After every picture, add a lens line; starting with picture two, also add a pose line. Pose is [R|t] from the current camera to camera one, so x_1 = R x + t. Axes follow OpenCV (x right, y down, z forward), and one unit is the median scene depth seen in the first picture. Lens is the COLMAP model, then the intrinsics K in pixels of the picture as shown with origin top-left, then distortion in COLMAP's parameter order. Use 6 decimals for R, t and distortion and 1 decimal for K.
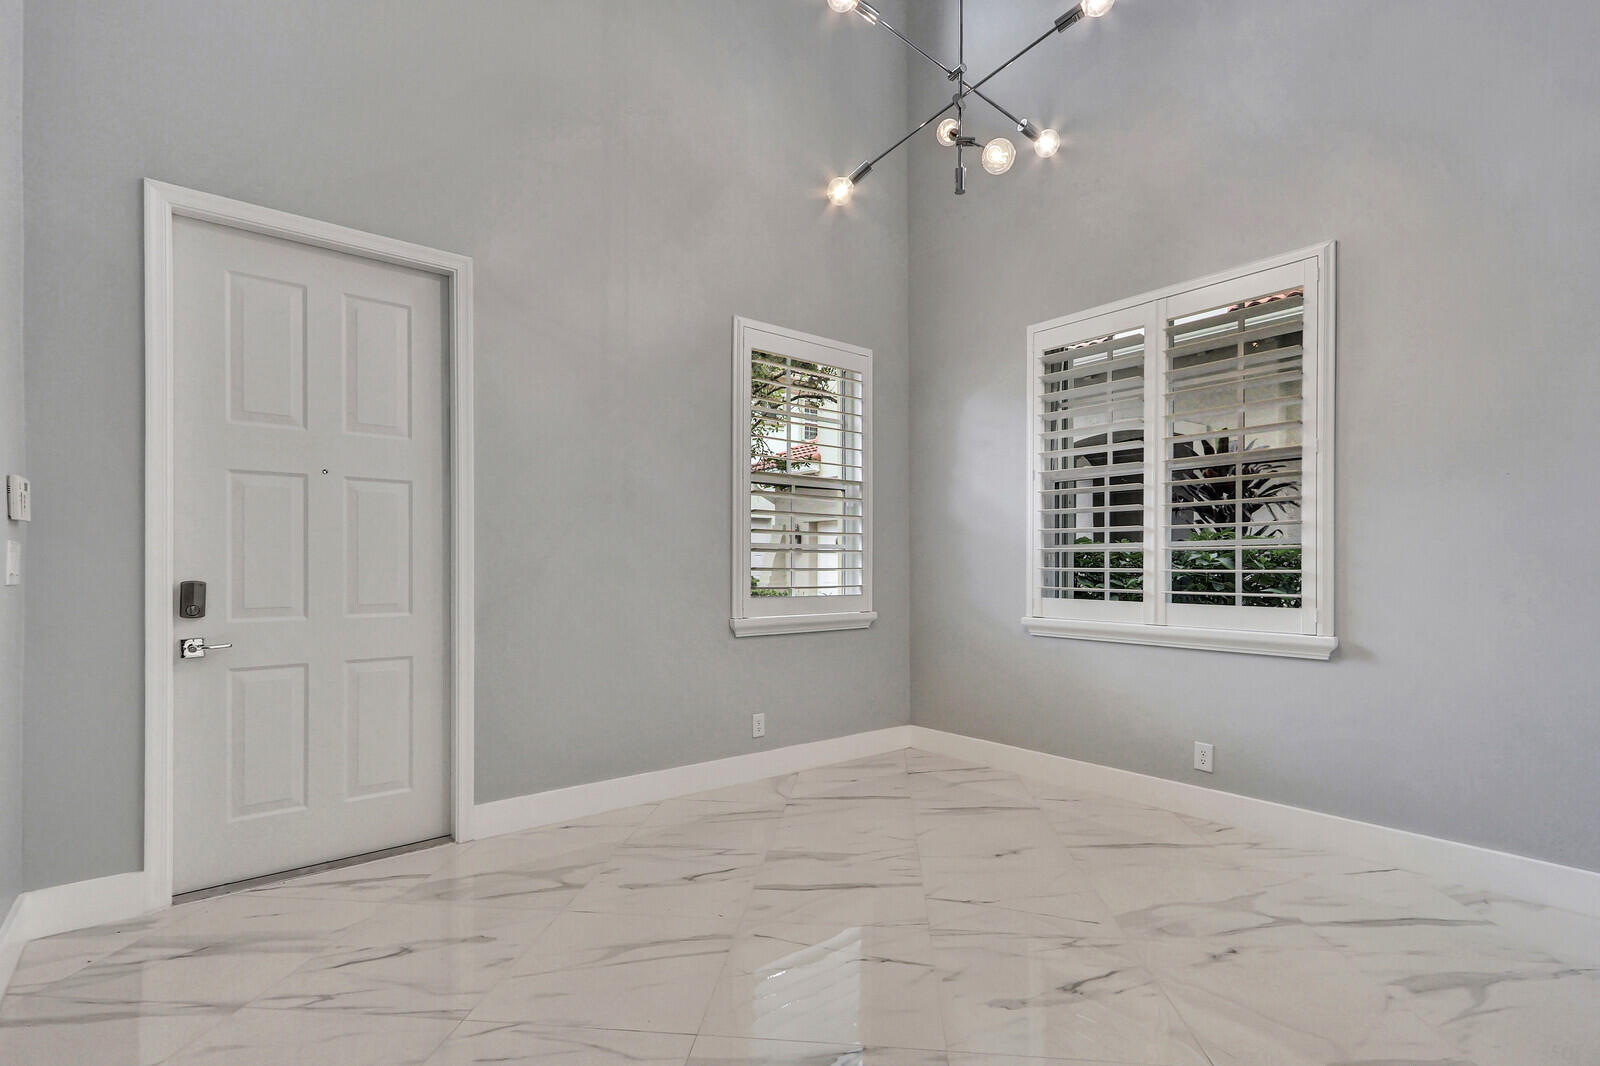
lens RADIAL K [[758.5, 0, 803.6], [0, 758.5, 562.5], [0, 0, 1]] dist [-0.015740, 0.000300]
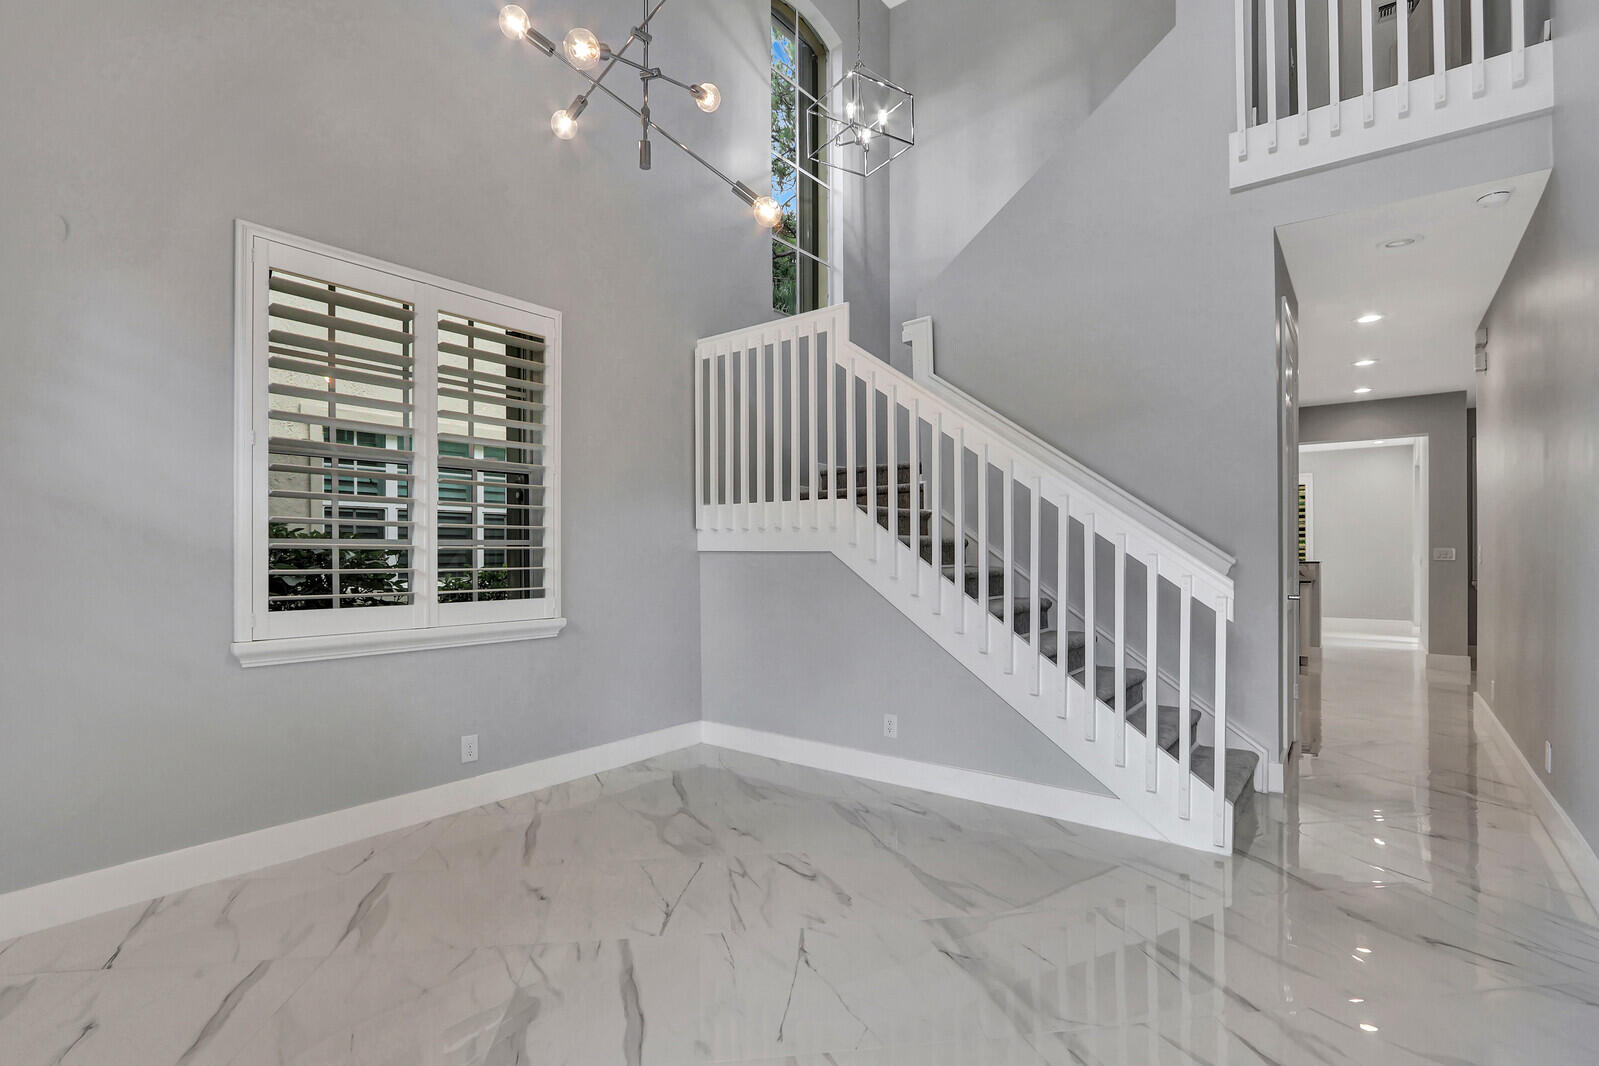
lens RADIAL K [[721.3, 0, 794.9], [0, 721.3, 544.4], [0, 0, 1]] dist [-0.021169, -0.000196]
pose [[-0.215528, 0.018060, 0.976331, -0.514249], [0.006208, 0.999834, -0.017125, -0.003677], [-0.976478, 0.002370, -0.215604, 0.743987]]
